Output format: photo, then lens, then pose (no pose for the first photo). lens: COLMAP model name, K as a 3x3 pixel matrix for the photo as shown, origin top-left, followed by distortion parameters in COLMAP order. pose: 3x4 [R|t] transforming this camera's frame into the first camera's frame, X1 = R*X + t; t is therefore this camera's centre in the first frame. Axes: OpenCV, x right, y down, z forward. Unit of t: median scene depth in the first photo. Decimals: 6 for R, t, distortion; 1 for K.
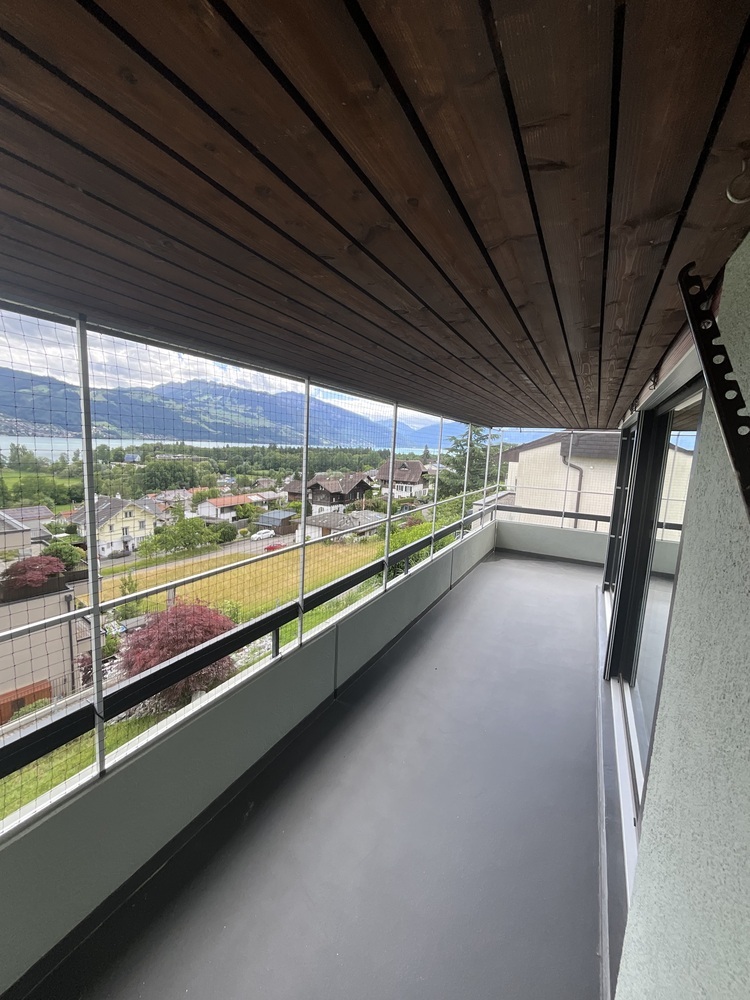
lens RADIAL K [[408.8, 0, 375.0], [0, 408.8, 500.0], [0, 0, 1]] dist [0.000041, -0.000019]
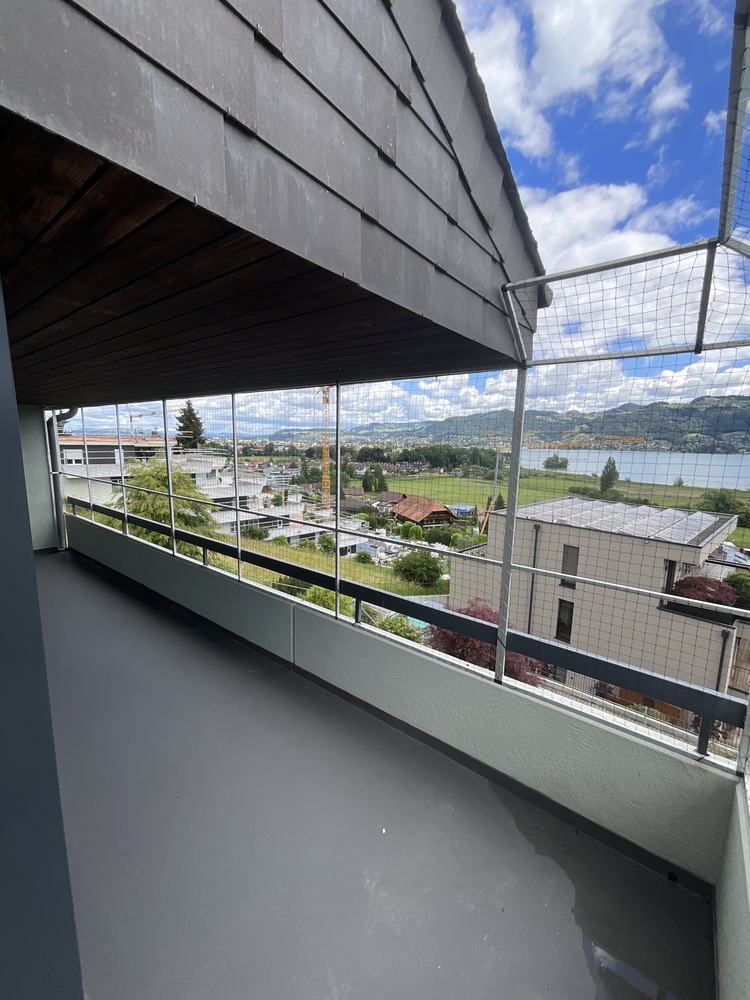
lens RADIAL K [[408.8, 0, 375.0], [0, 408.8, 500.0], [0, 0, 1]] dist [0.000041, -0.000019]
pose [[-0.177316, 0.093219, -0.979729, 0.833639], [-0.162874, 0.978997, 0.122627, -0.112655], [0.970583, 0.181316, -0.158409, 1.195915]]
